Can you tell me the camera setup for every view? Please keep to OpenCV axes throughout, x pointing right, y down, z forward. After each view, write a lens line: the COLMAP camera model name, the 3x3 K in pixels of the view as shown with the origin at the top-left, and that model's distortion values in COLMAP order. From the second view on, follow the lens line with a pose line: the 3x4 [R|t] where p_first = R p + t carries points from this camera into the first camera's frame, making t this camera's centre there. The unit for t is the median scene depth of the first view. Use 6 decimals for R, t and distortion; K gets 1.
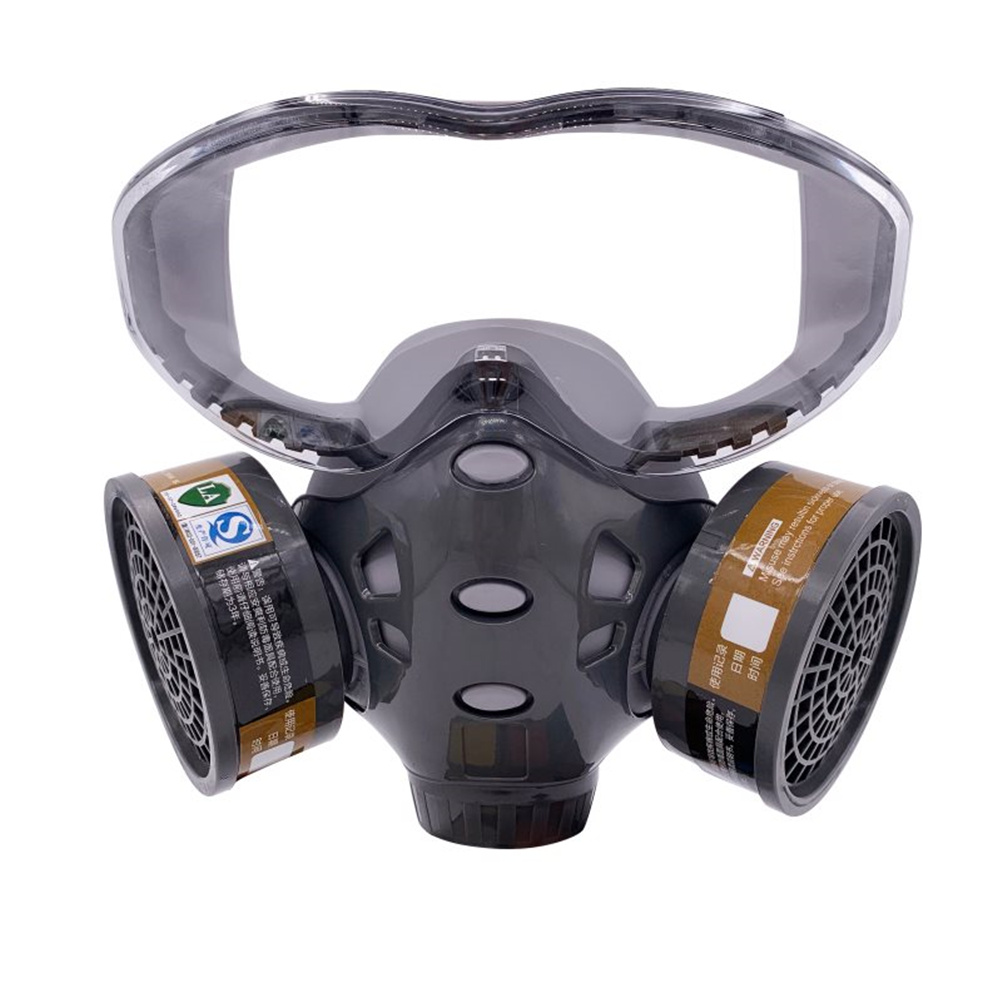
lens RADIAL K [[1076.9, 0, 501.9], [0, 1076.9, 478.5], [0, 0, 1]] dist [0.135585, -0.561646]
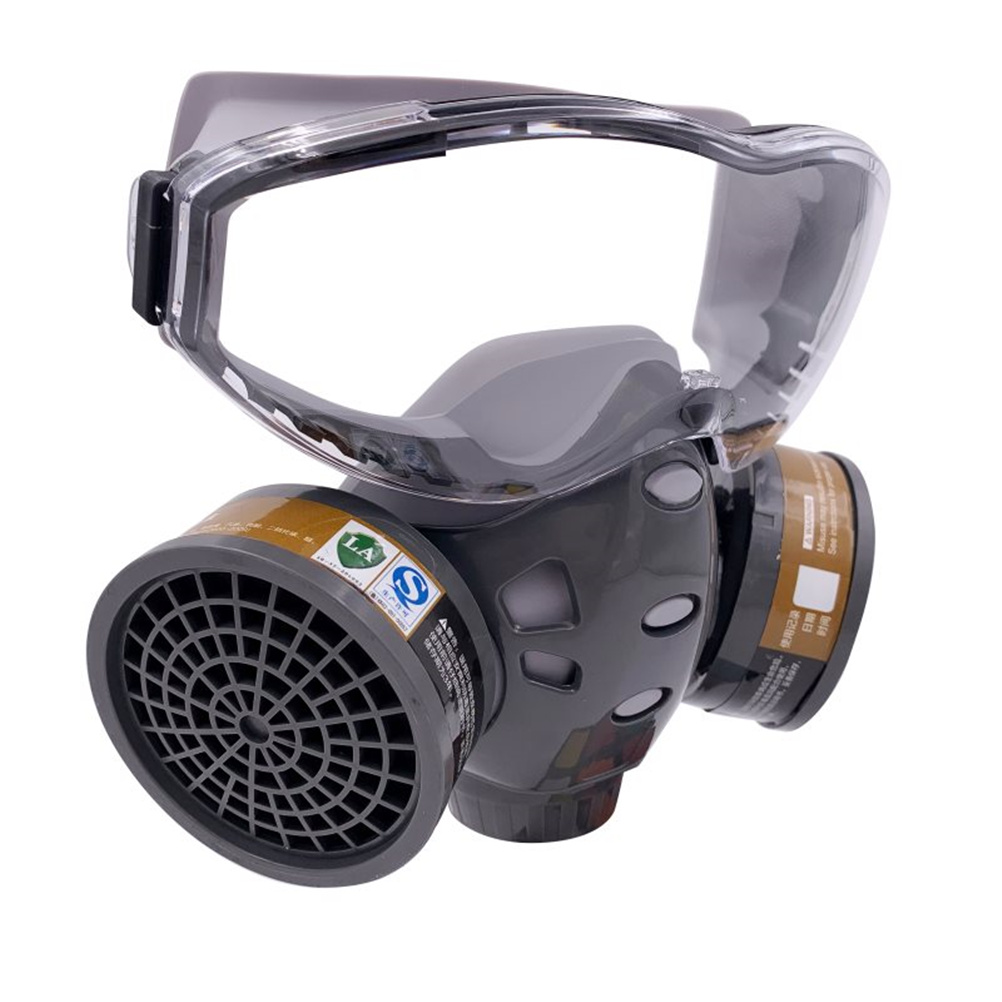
lens RADIAL K [[1076.9, 0, 501.9], [0, 1076.9, 478.5], [0, 0, 1]] dist [0.135585, -0.561646]
pose [[0.782456, -0.122629, 0.610512, -0.707559], [0.036015, 0.987688, 0.152231, -0.167851], [-0.621663, -0.097127, 0.777239, 0.296651]]
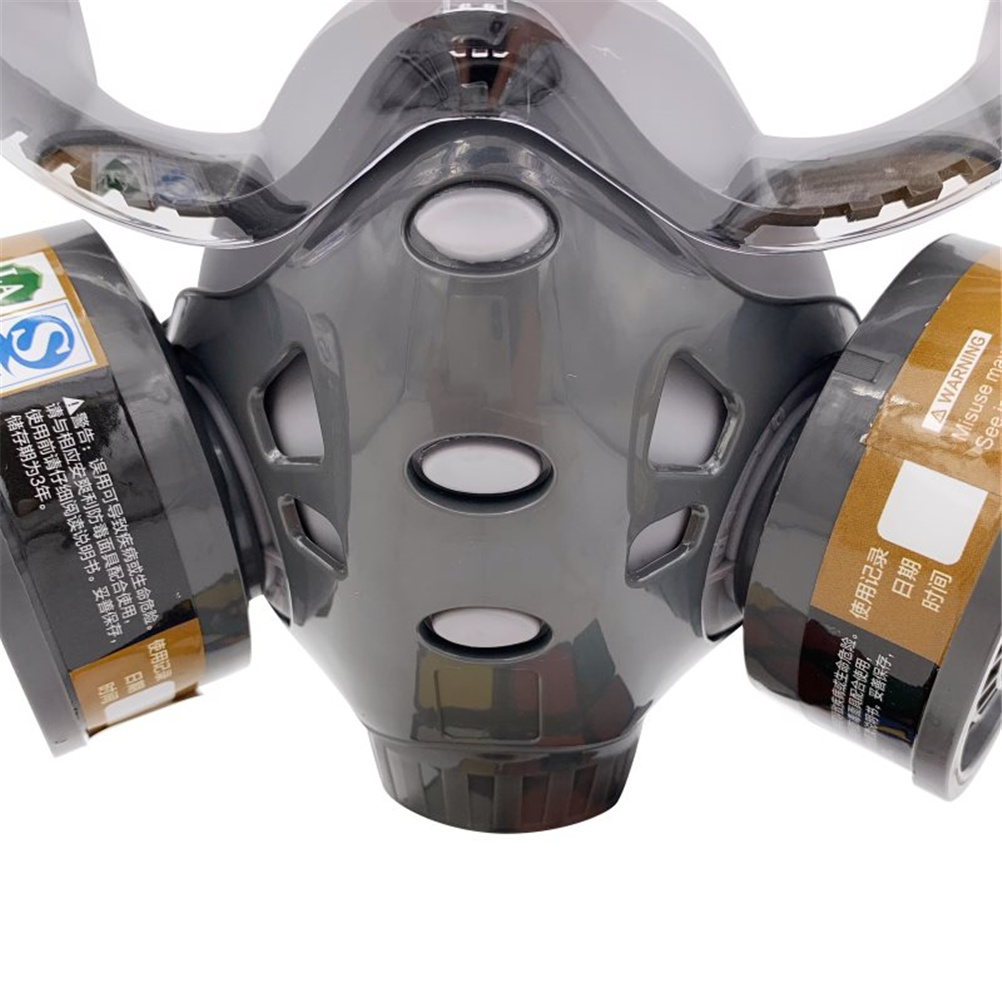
lens RADIAL K [[1076.9, 0, 501.9], [0, 1076.9, 478.5], [0, 0, 1]] dist [0.135585, -0.561646]
pose [[0.999900, 0.005074, -0.013224, 0.009019], [-0.002770, 0.985652, 0.168765, 0.018656], [0.013890, -0.168711, 0.985568, 0.417046]]
